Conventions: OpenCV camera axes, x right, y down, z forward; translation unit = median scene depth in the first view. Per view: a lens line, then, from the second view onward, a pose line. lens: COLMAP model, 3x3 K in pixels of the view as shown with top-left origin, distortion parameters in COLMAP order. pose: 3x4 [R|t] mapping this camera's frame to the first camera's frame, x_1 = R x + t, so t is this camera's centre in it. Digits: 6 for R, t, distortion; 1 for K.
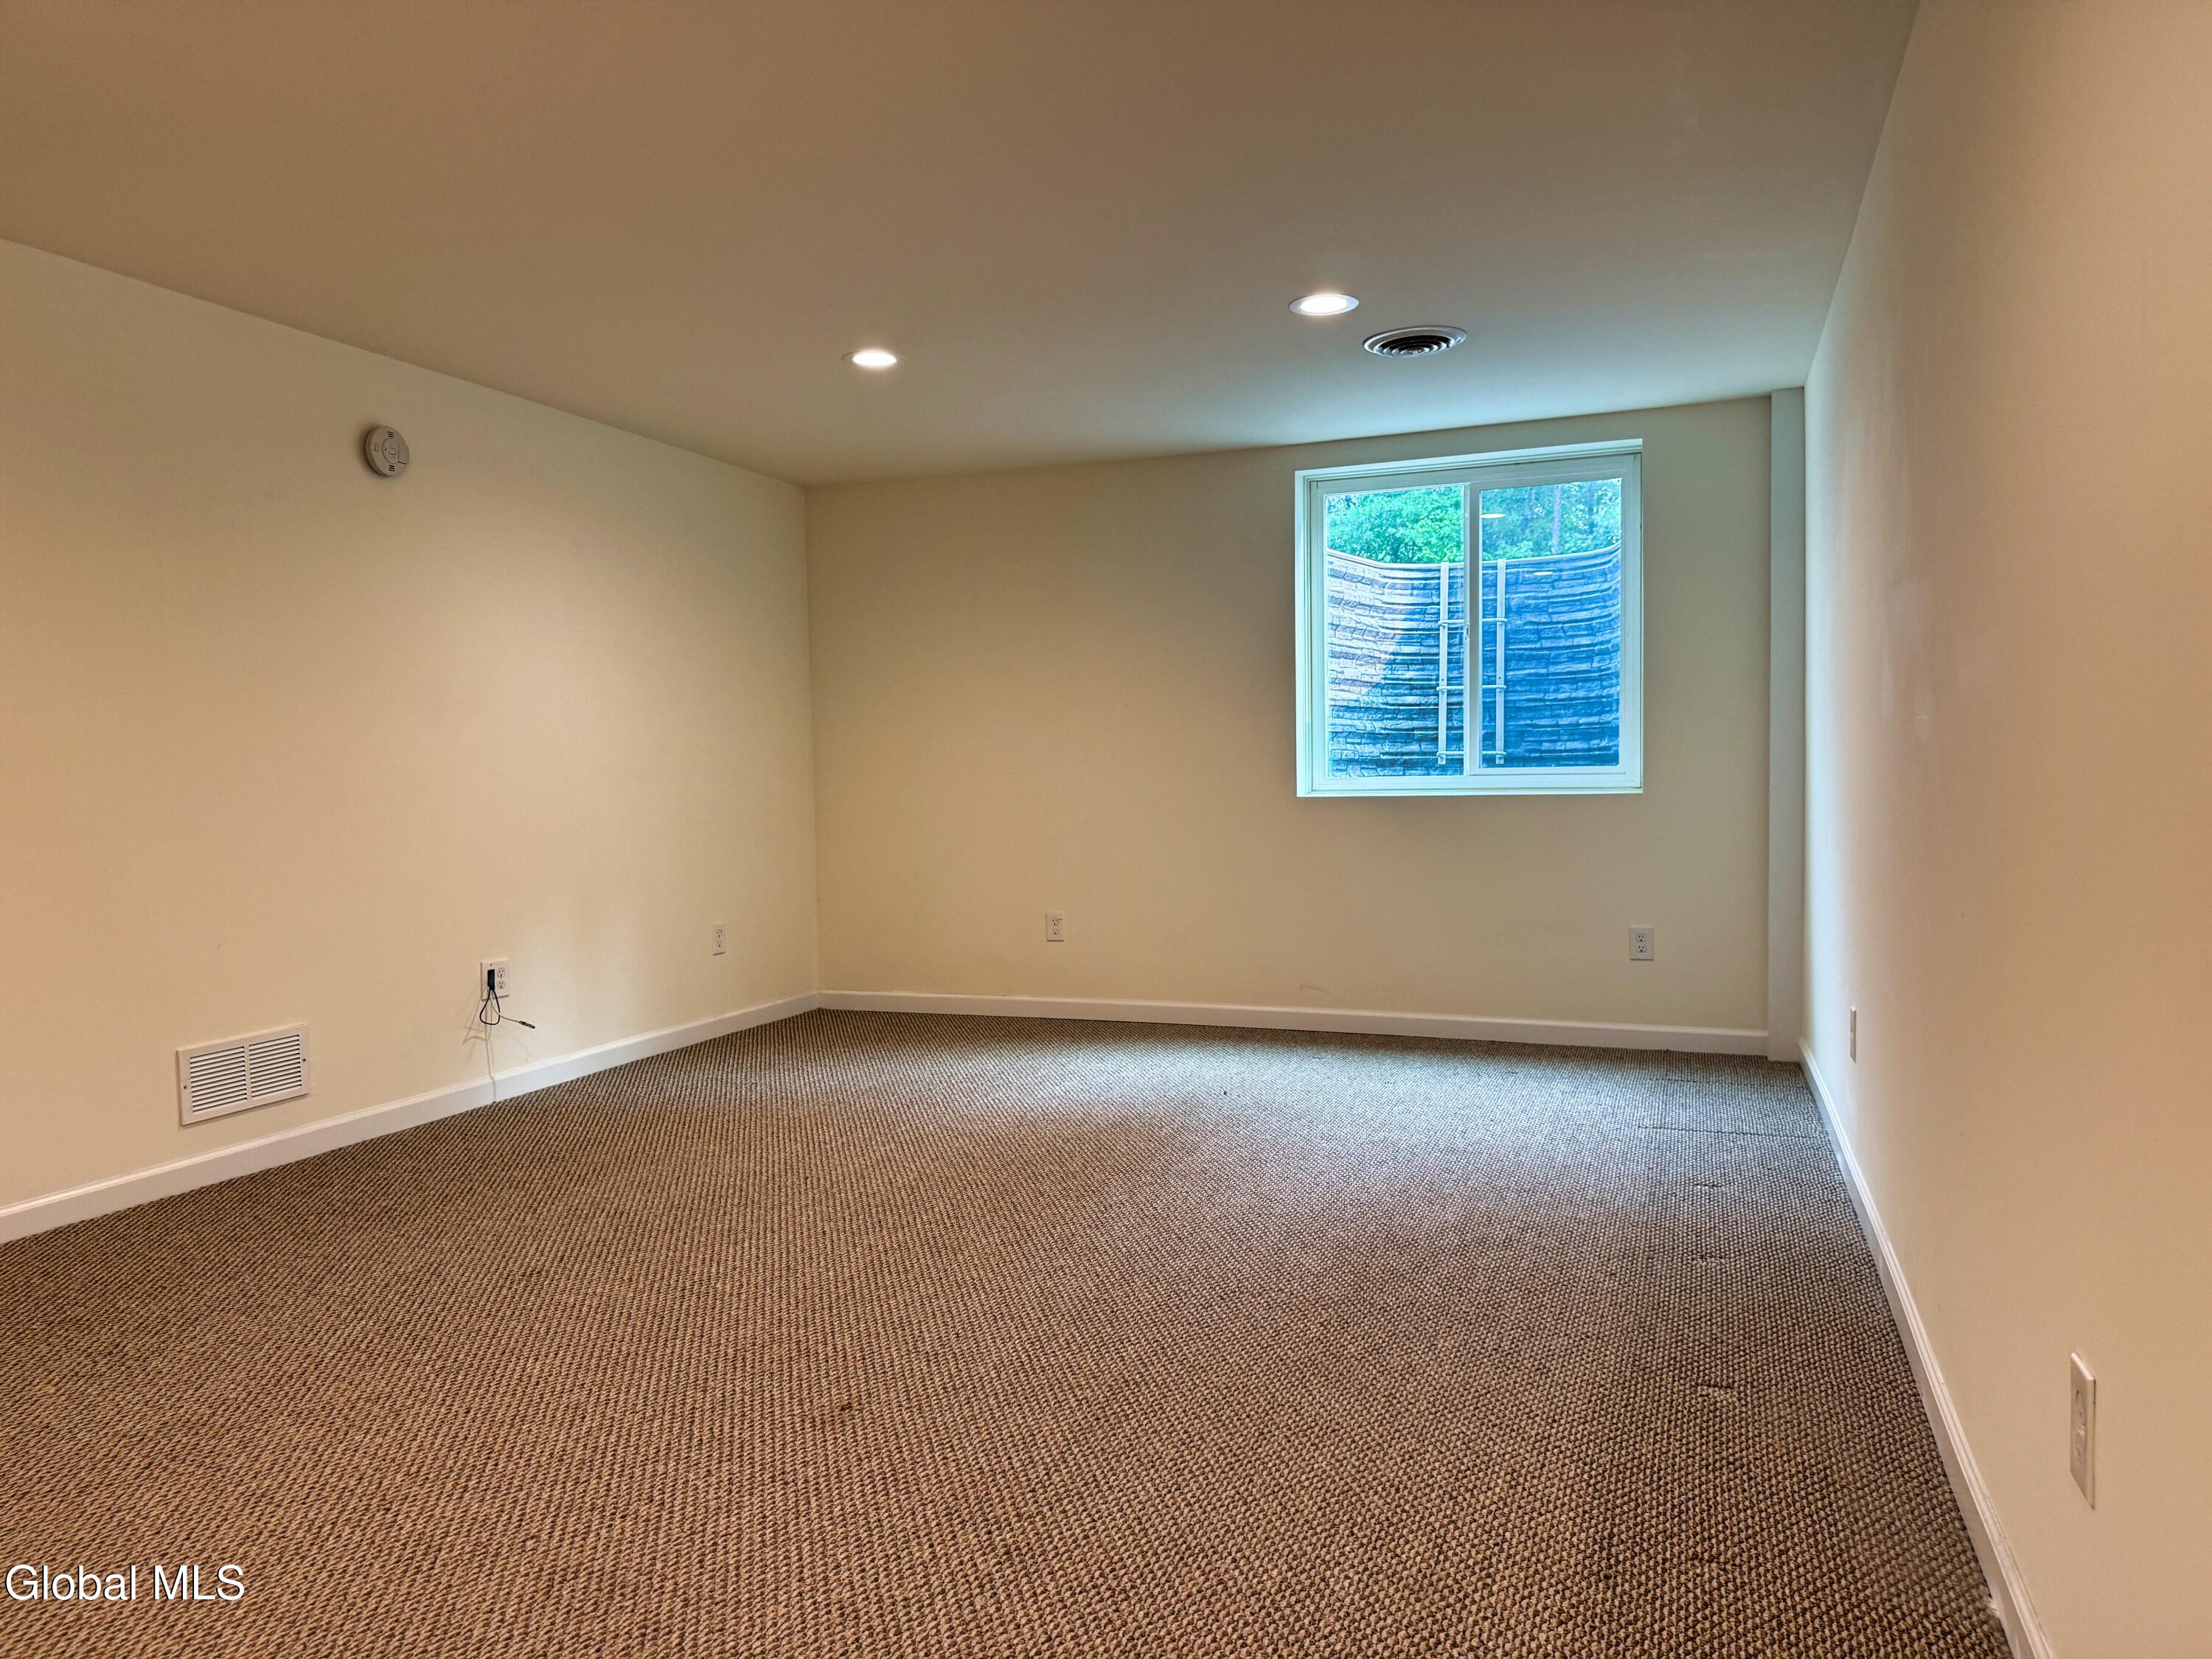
lens RADIAL K [[1561.5, 0, 1122.1], [0, 1561.5, 830.7], [0, 0, 1]] dist [0.051639, 0.009100]
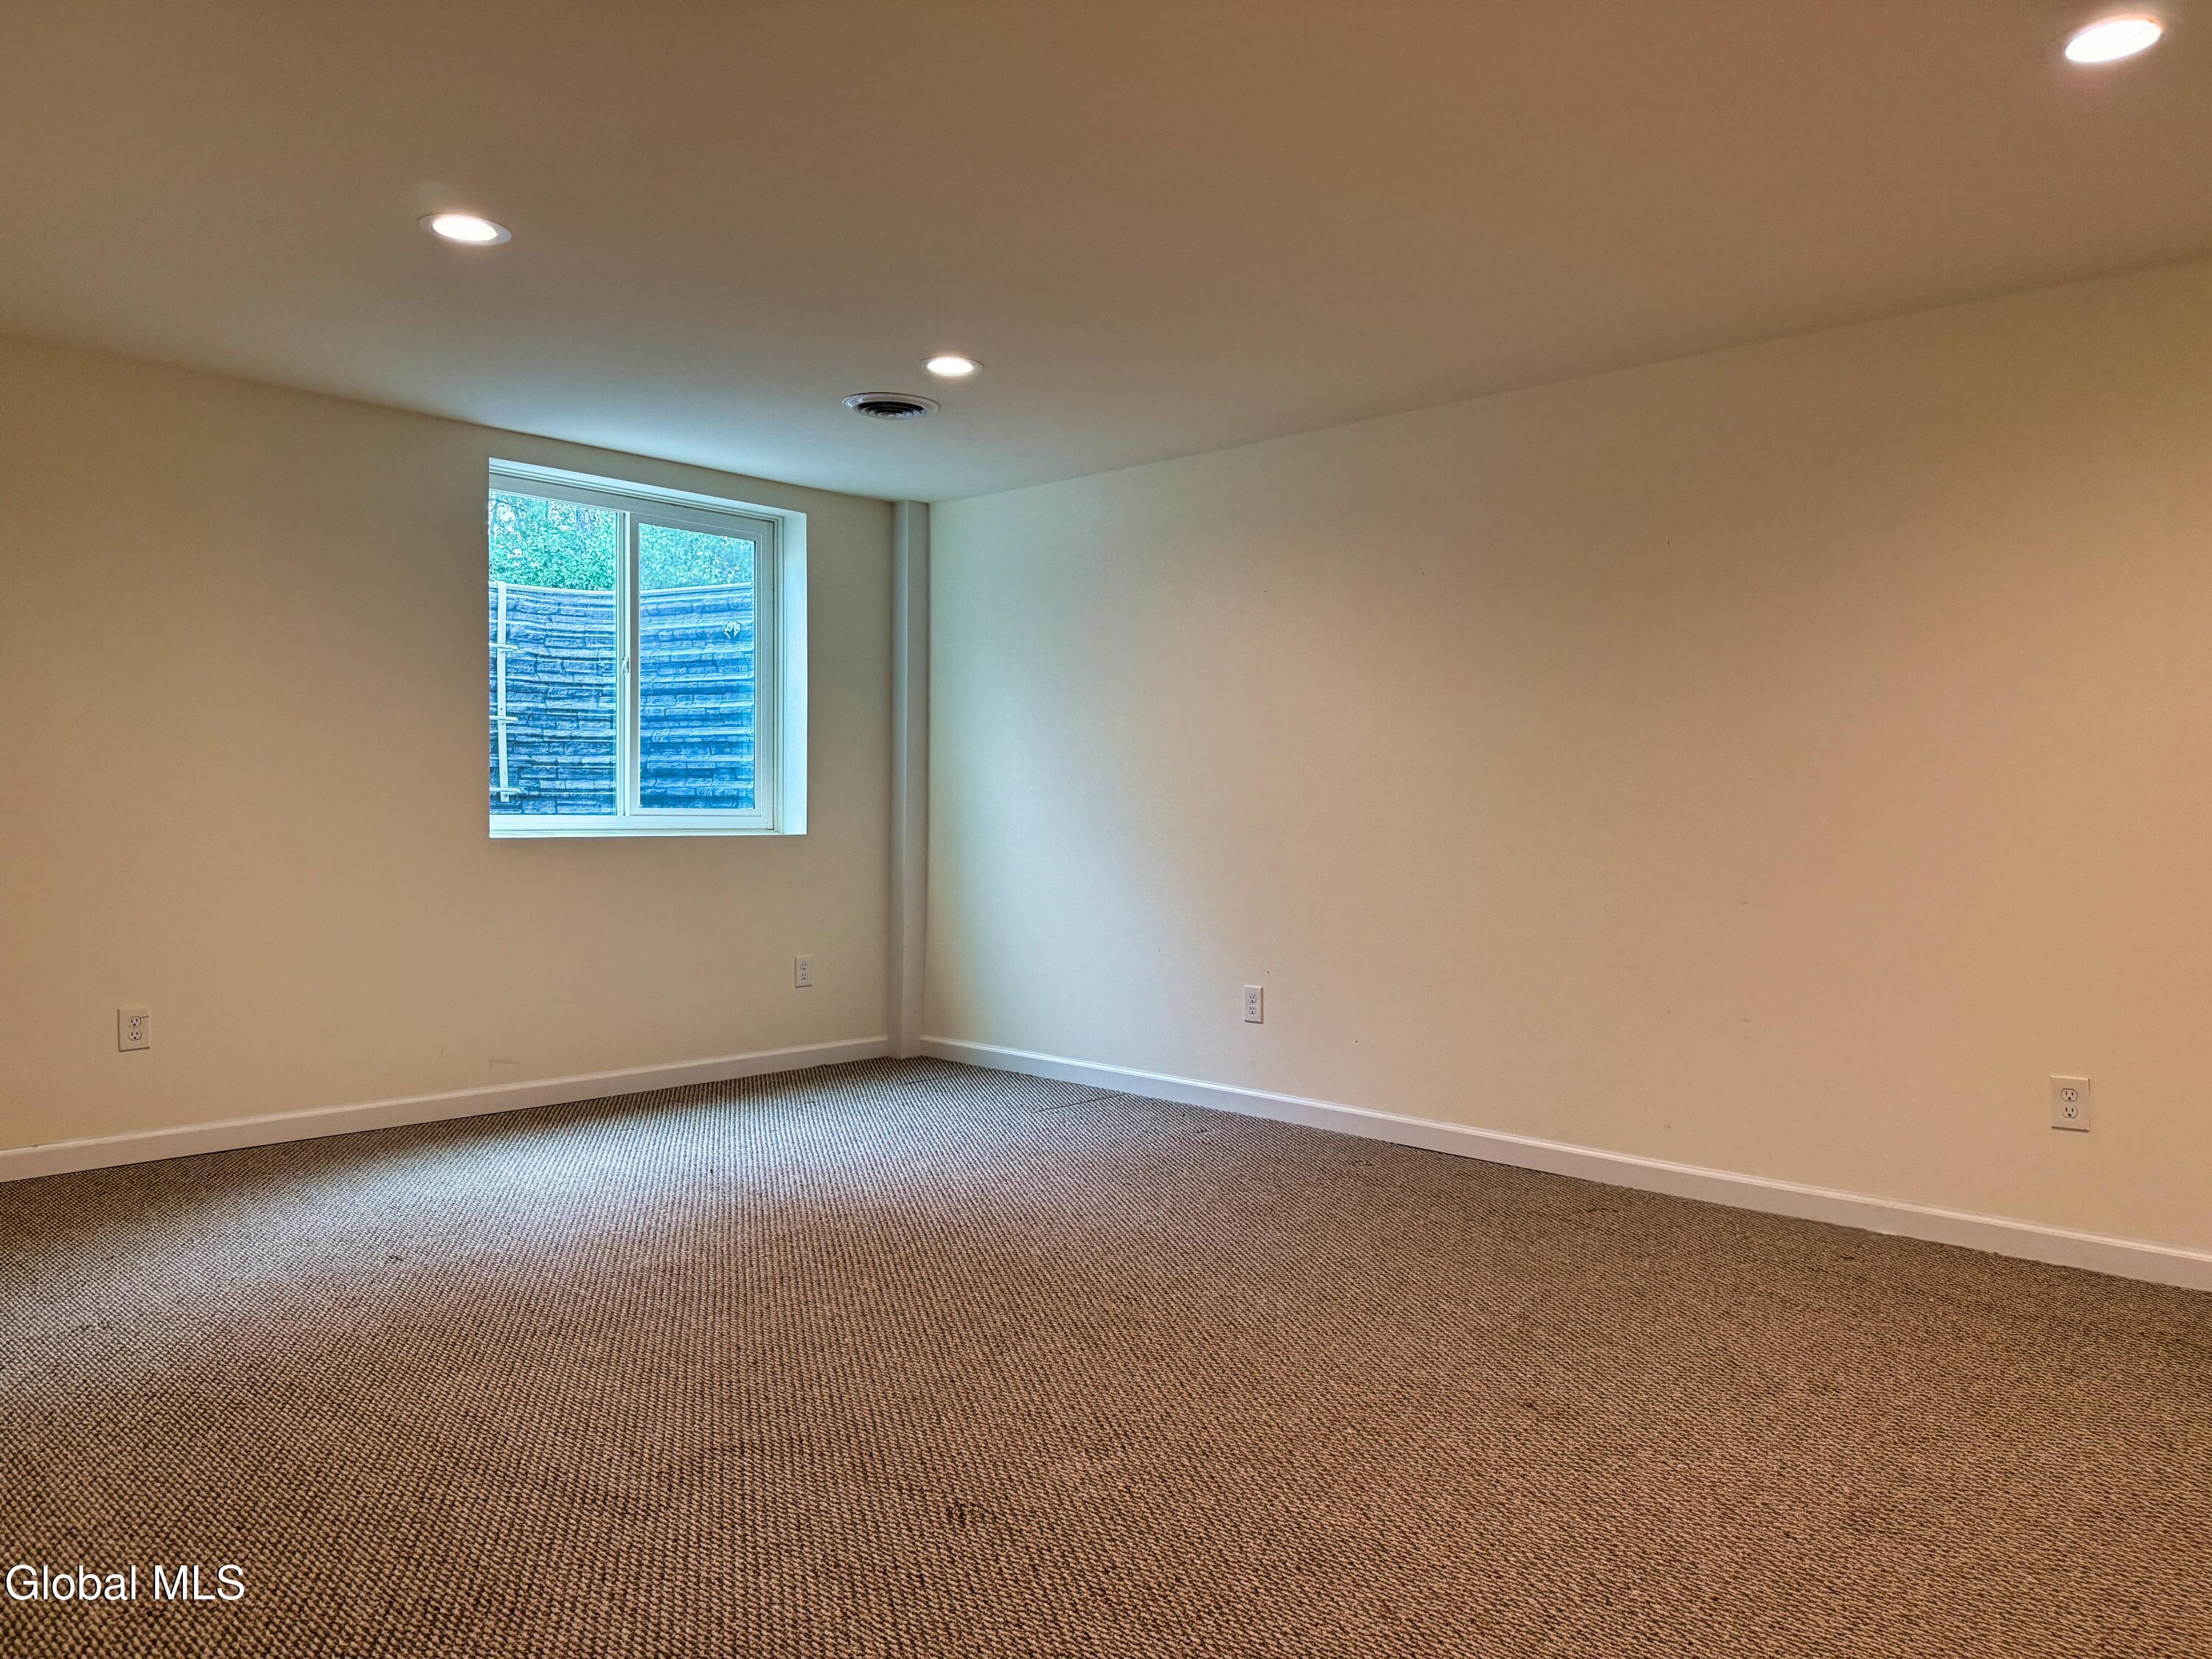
lens RADIAL K [[1561.5, 0, 1108.6], [0, 1561.5, 816.2], [0, 0, 1]] dist [0.051639, 0.009100]
pose [[0.379659, 0.012129, 0.925047, -0.490740], [0.017199, 0.999649, -0.020166, -0.009202], [-0.924967, 0.023566, 0.379317, 0.320241]]
